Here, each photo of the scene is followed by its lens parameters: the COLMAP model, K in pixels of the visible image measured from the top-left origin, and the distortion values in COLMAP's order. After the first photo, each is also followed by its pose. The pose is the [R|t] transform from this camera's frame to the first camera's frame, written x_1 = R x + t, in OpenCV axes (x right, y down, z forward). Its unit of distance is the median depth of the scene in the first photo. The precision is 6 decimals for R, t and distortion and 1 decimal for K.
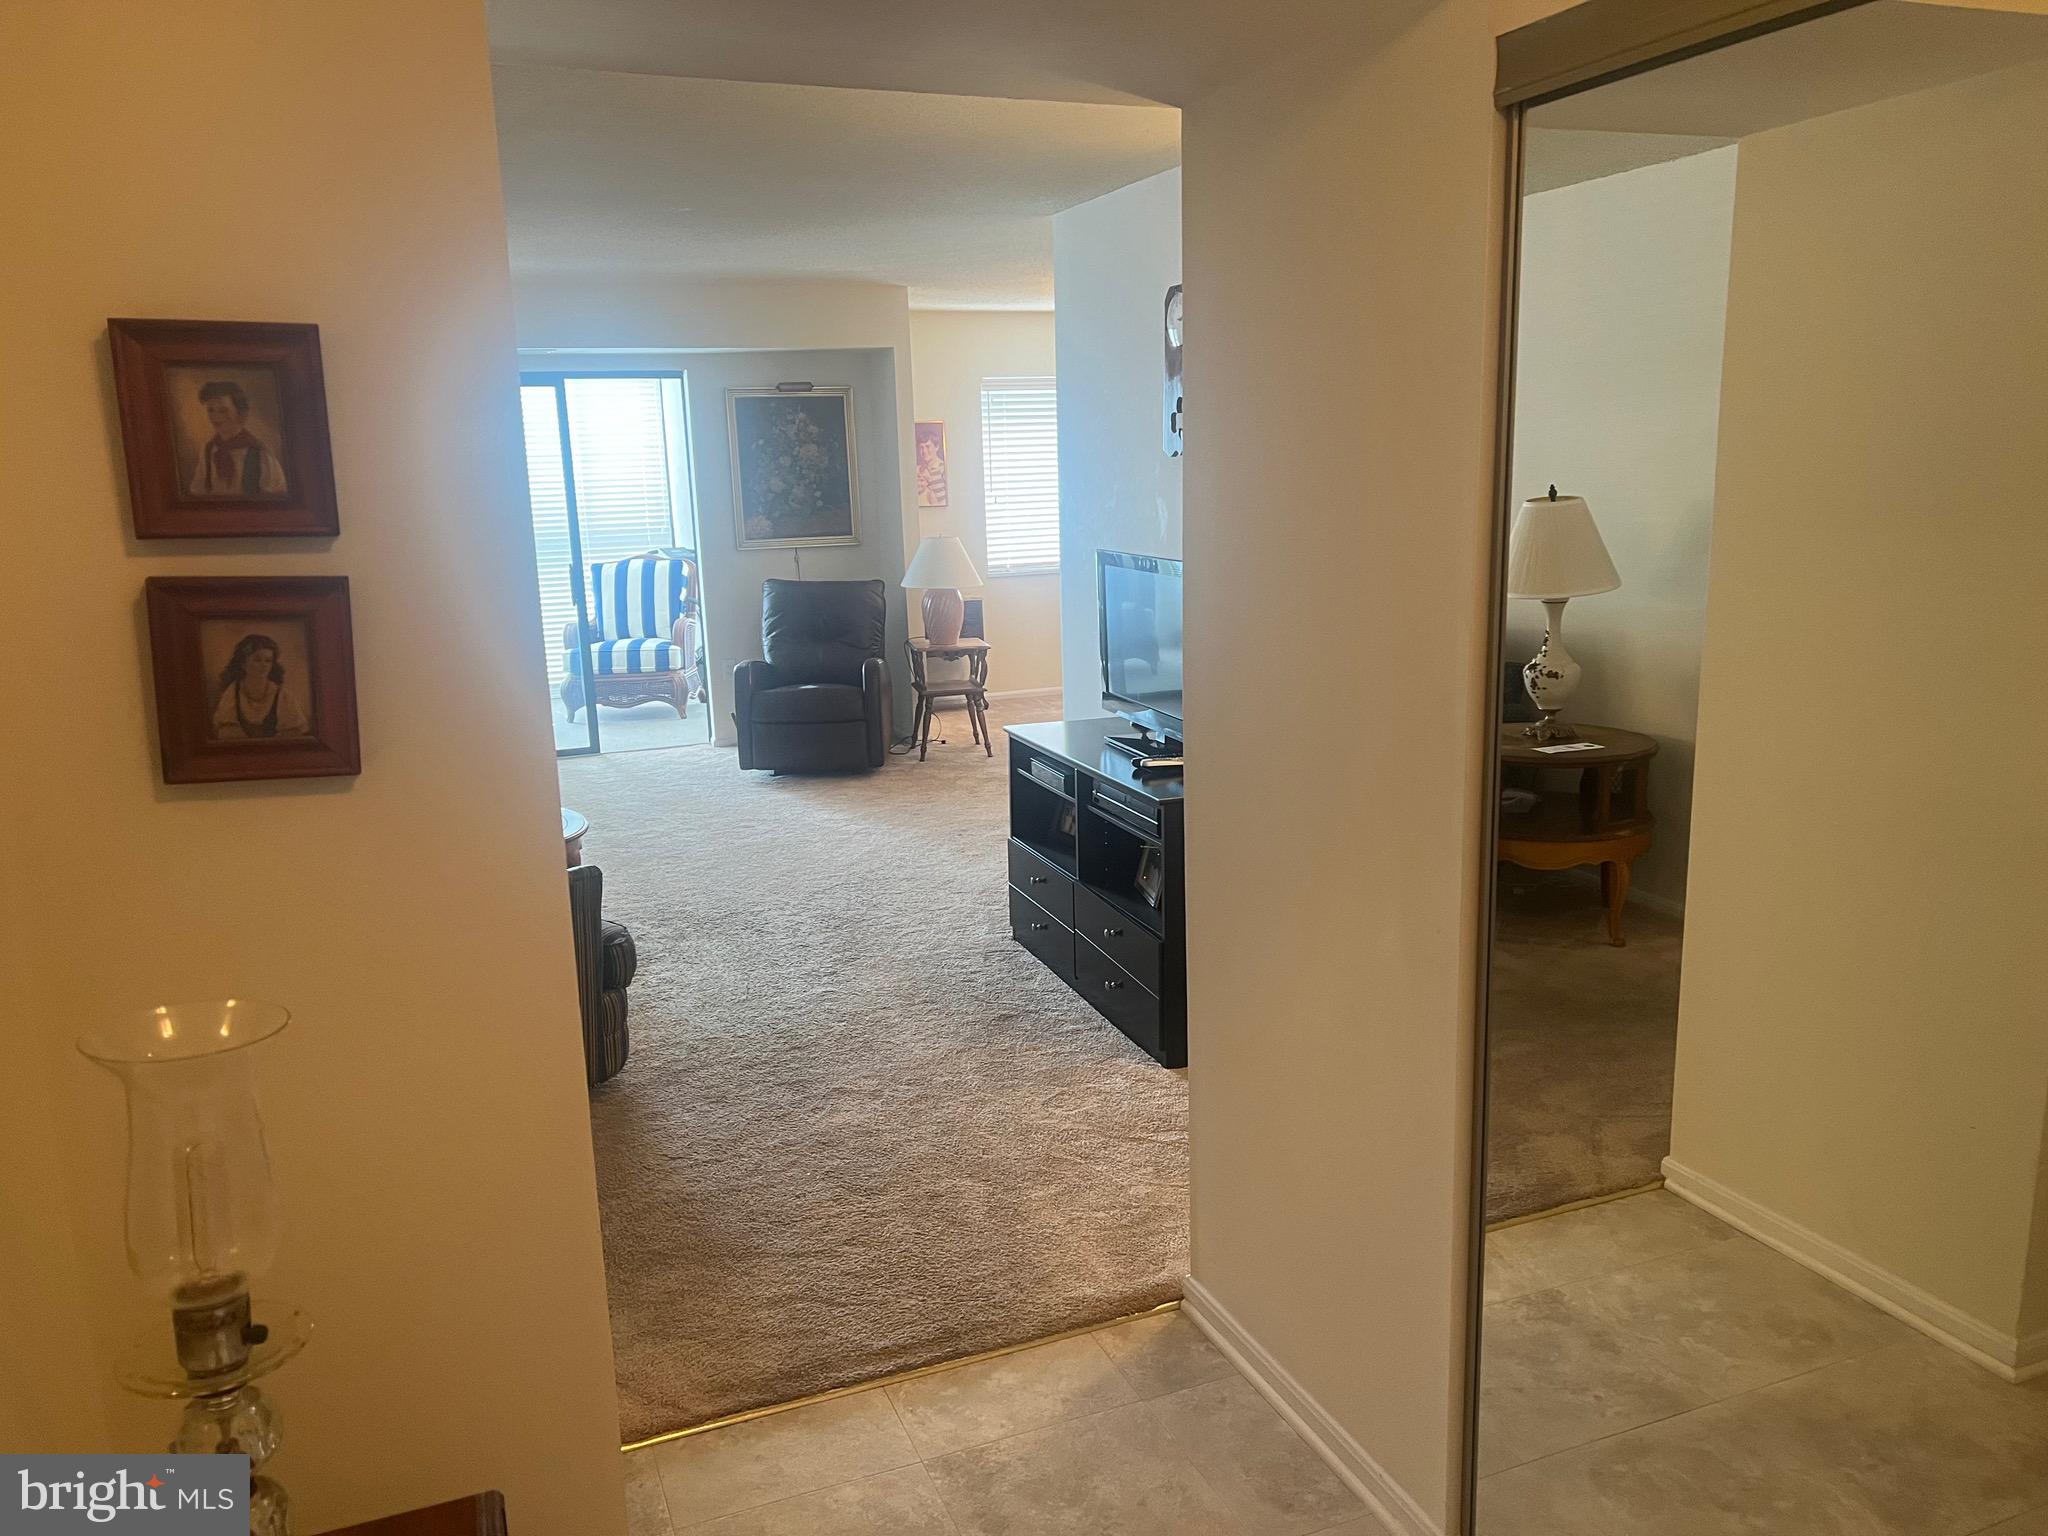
lens RADIAL K [[1541.2, 0, 1019.9], [0, 1541.2, 773.1], [0, 0, 1]] dist [0.099616, -0.174752]
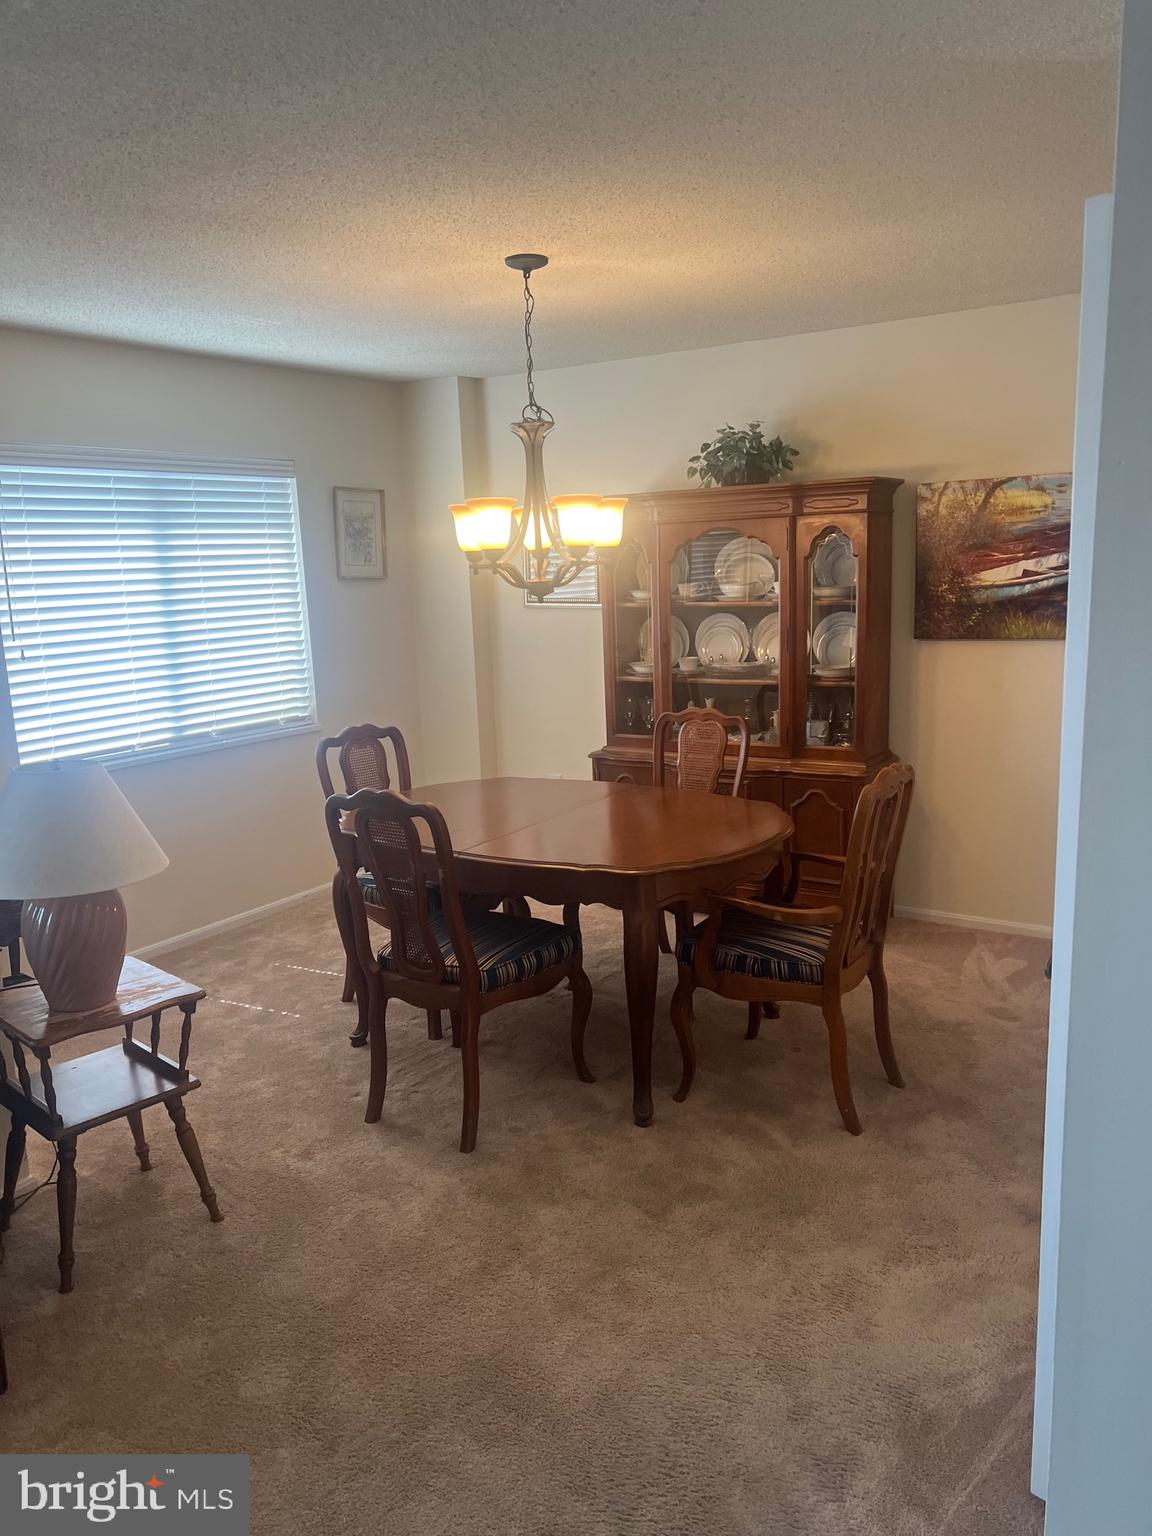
lens RADIAL K [[1155.9, 0, 581.3], [0, 1155.9, 783.6], [0, 0, 1]] dist [0.099616, -0.174752]
pose [[0.829700, -0.108838, 0.547496, -0.103825], [0.122515, 0.992399, 0.011616, -0.126896], [-0.544599, 0.057439, 0.836728, 0.612576]]
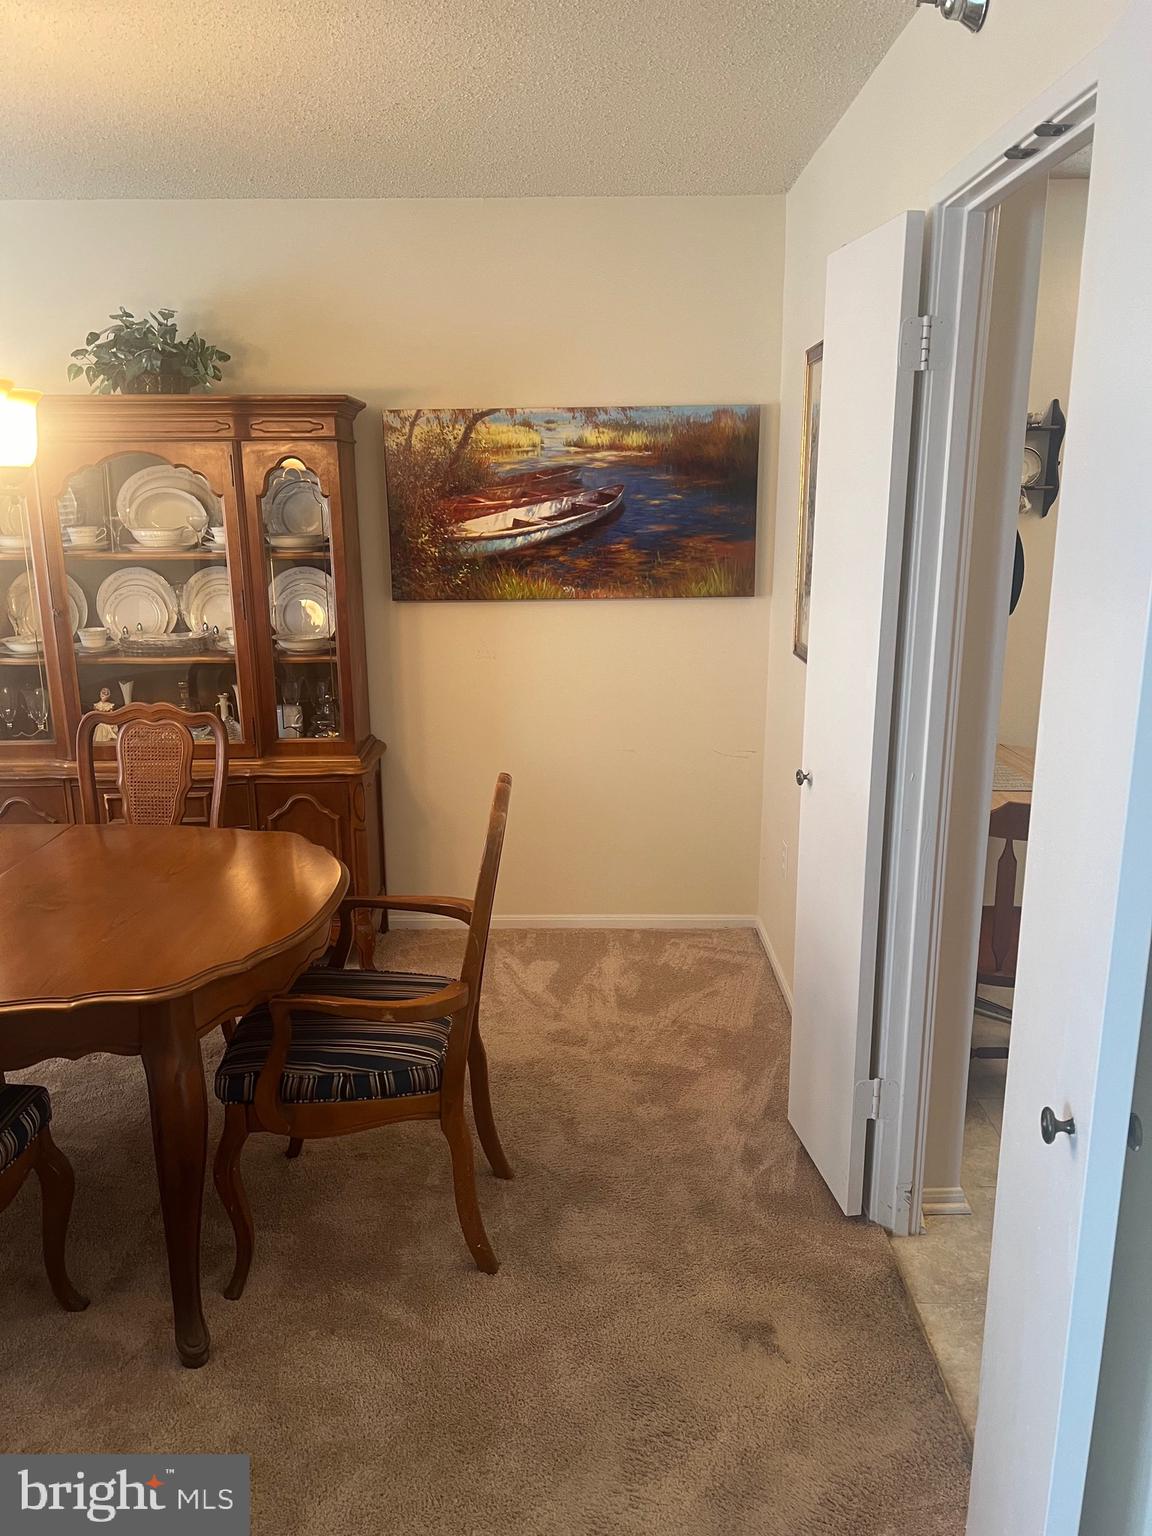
lens RADIAL K [[1155.9, 0, 581.3], [0, 1155.9, 783.6], [0, 0, 1]] dist [0.099616, -0.174752]
pose [[0.395233, -0.202135, 0.896065, -0.058718], [0.179789, 0.973644, 0.140334, -0.149672], [-0.900815, 0.105638, 0.421158, 0.731764]]
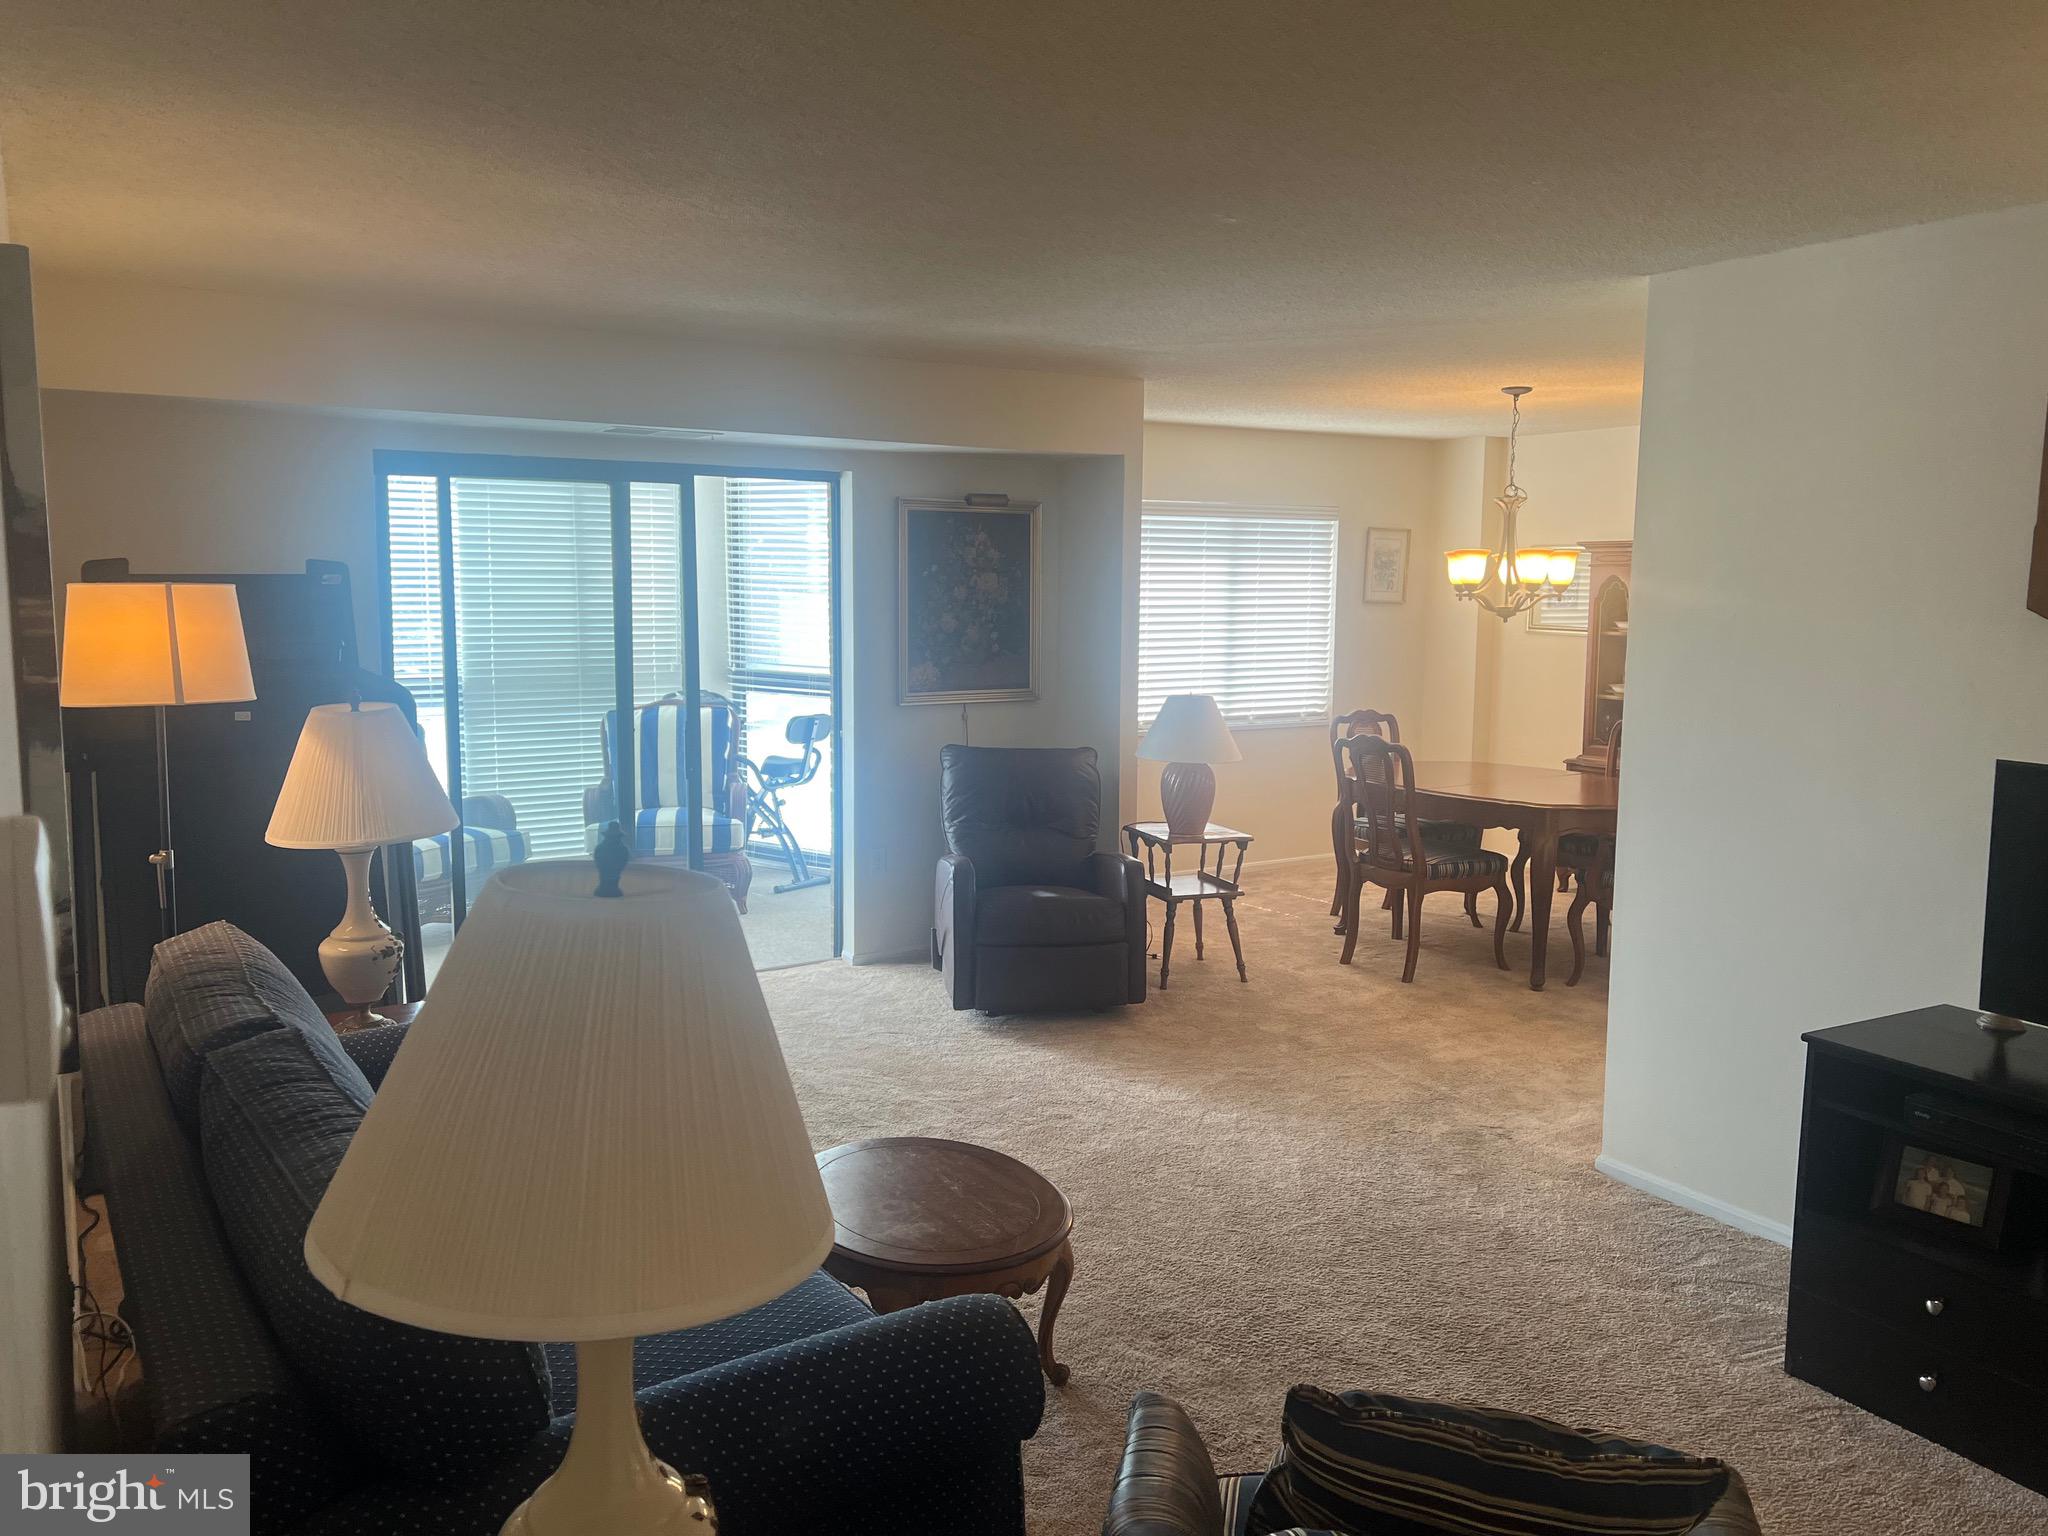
lens RADIAL K [[1541.2, 0, 1019.9], [0, 1541.2, 773.1], [0, 0, 1]] dist [0.099616, -0.174752]
pose [[0.985364, 0.014796, 0.169819, -0.251287], [-0.000994, 0.996708, -0.081075, -0.049730], [-0.170459, 0.079719, 0.982135, 0.247395]]
